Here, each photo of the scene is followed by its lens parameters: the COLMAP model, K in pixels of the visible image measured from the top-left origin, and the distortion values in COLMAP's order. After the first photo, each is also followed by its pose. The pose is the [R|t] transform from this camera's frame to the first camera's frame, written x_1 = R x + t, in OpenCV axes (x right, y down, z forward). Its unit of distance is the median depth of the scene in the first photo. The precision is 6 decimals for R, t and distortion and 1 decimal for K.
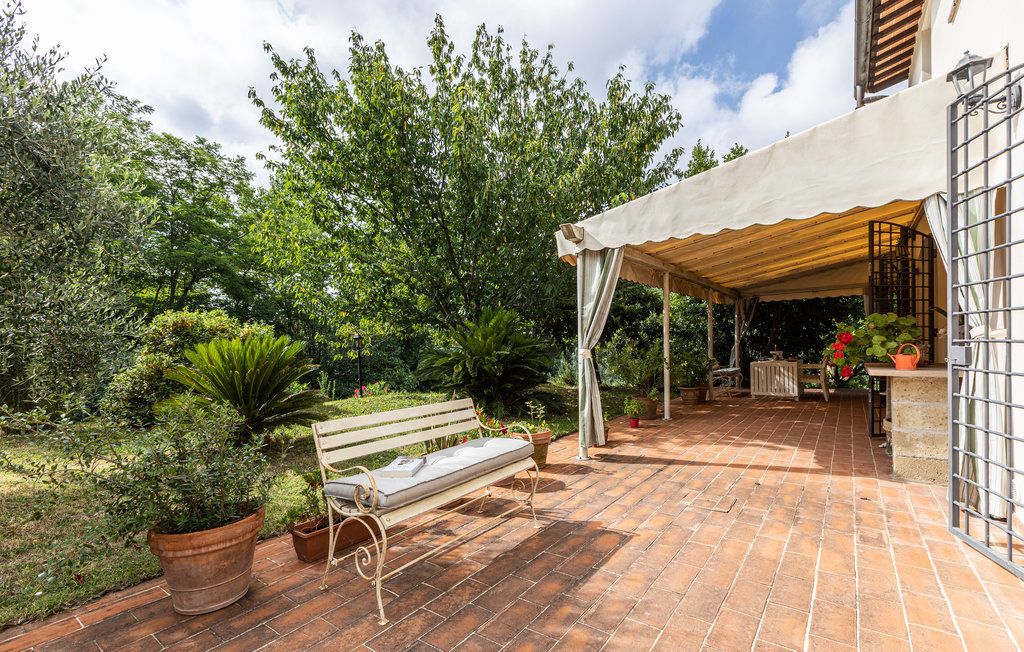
lens RADIAL K [[457.9, 0, 518.3], [0, 457.9, 347.9], [0, 0, 1]] dist [0.000994, -0.000912]
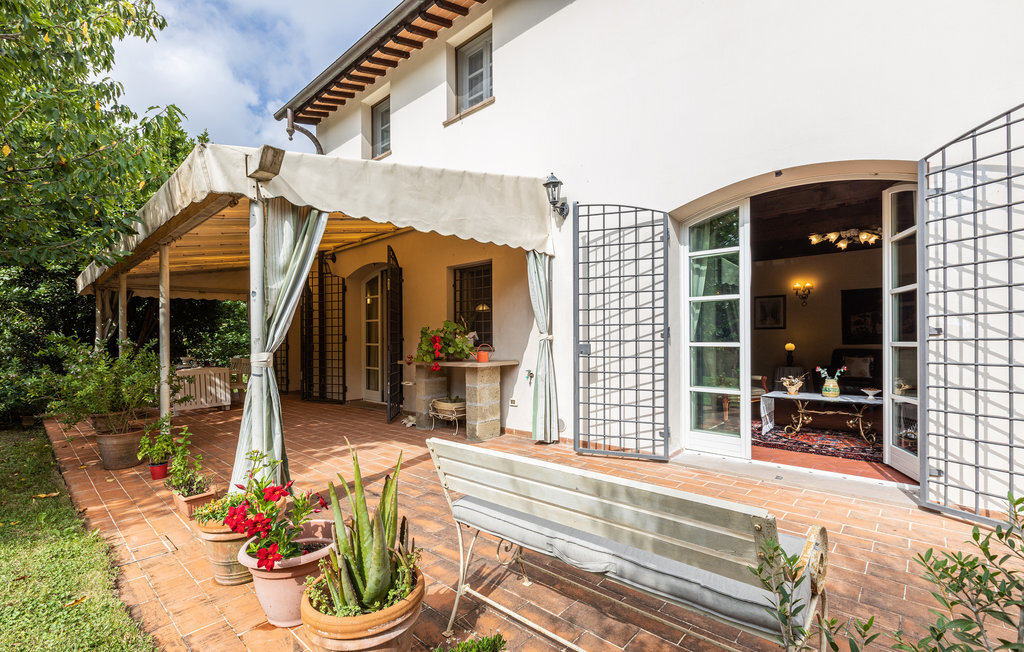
lens RADIAL K [[457.9, 0, 519.4], [0, 457.9, 342.2], [0, 0, 1]] dist [0.000994, -0.000912]
pose [[0.095155, 0.010389, 0.995408, -0.496213], [0.020310, 0.999717, -0.012375, 0.004351], [-0.995255, 0.021395, 0.094917, 0.654529]]
